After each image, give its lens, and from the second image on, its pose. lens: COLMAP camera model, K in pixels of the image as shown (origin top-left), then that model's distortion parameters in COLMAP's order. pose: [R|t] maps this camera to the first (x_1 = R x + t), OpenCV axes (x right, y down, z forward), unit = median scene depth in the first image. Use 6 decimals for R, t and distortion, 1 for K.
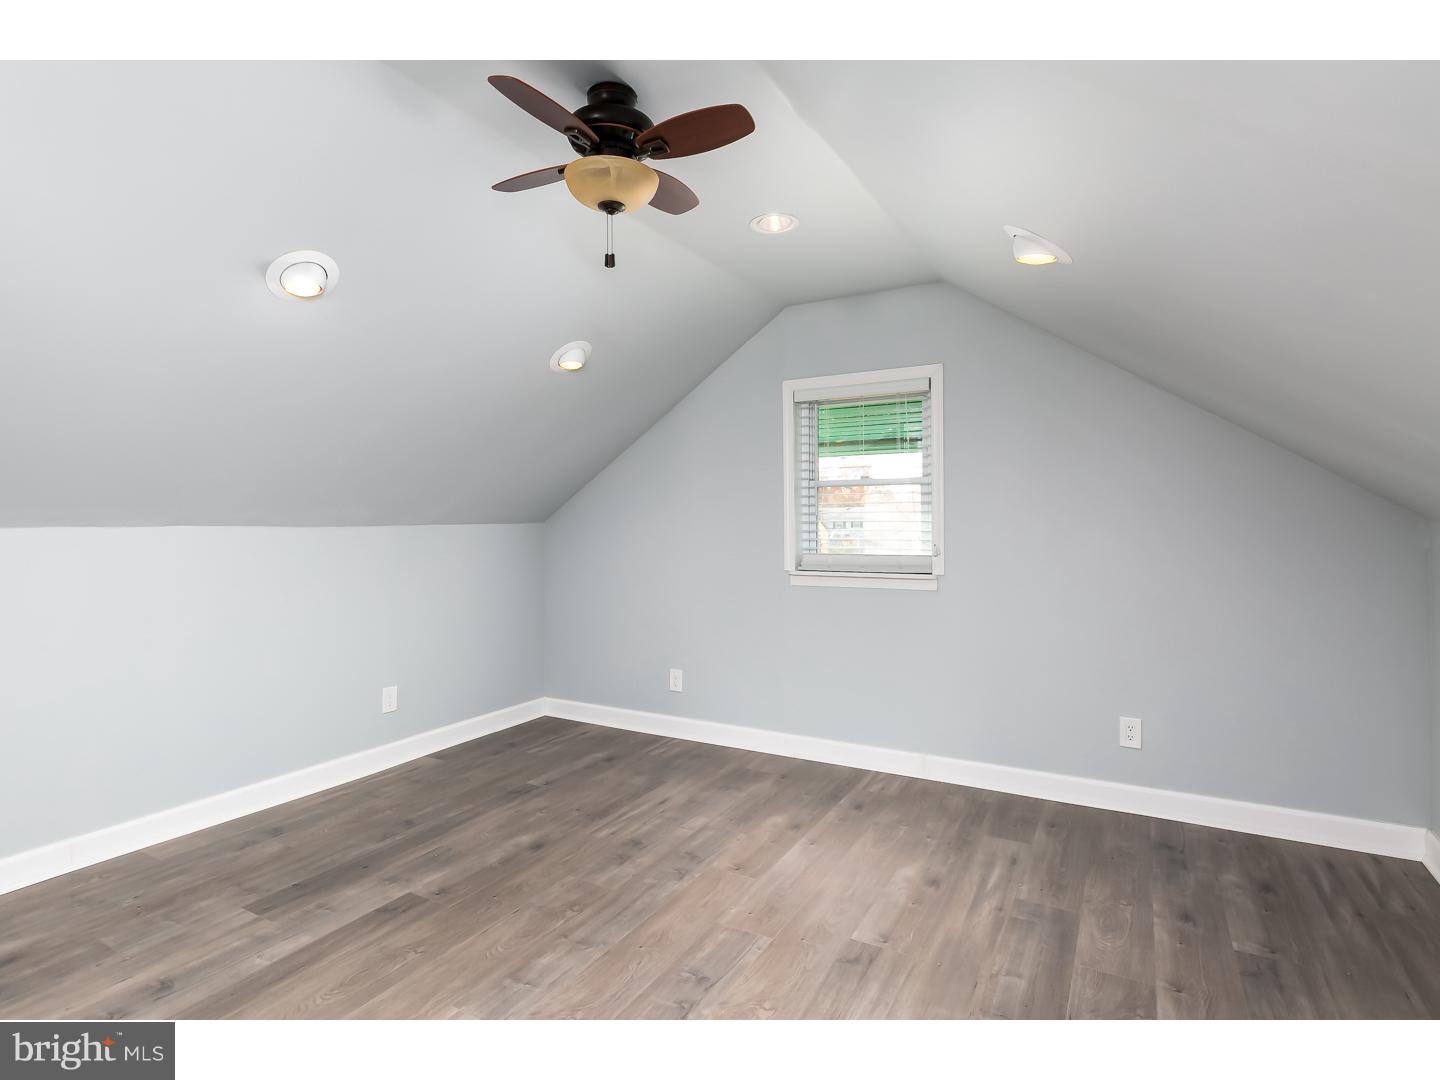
lens RADIAL K [[712.4, 0, 718.7], [0, 712.4, 534.0], [0, 0, 1]] dist [-0.010112, 0.000205]
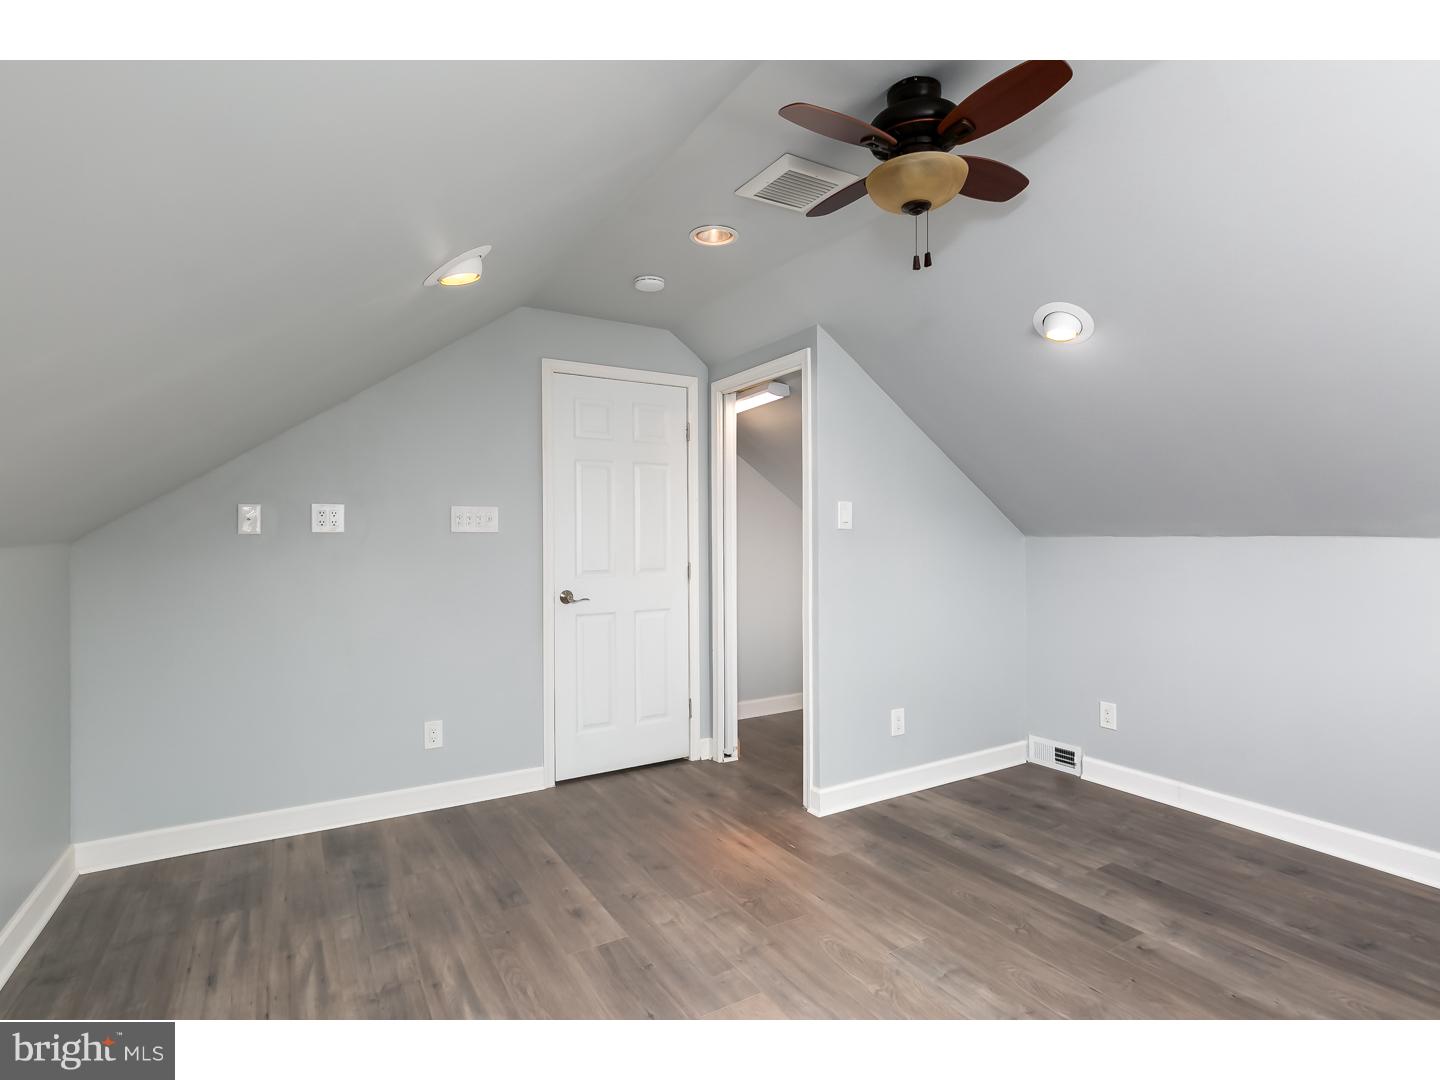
lens RADIAL K [[712.4, 0, 712.1], [0, 712.4, 533.4], [0, 0, 1]] dist [-0.010112, 0.000205]
pose [[-0.484916, 0.003497, -0.874554, 0.649918], [-0.008853, 0.999921, 0.008907, -0.016699], [0.874516, 0.012061, -0.484847, 0.969269]]
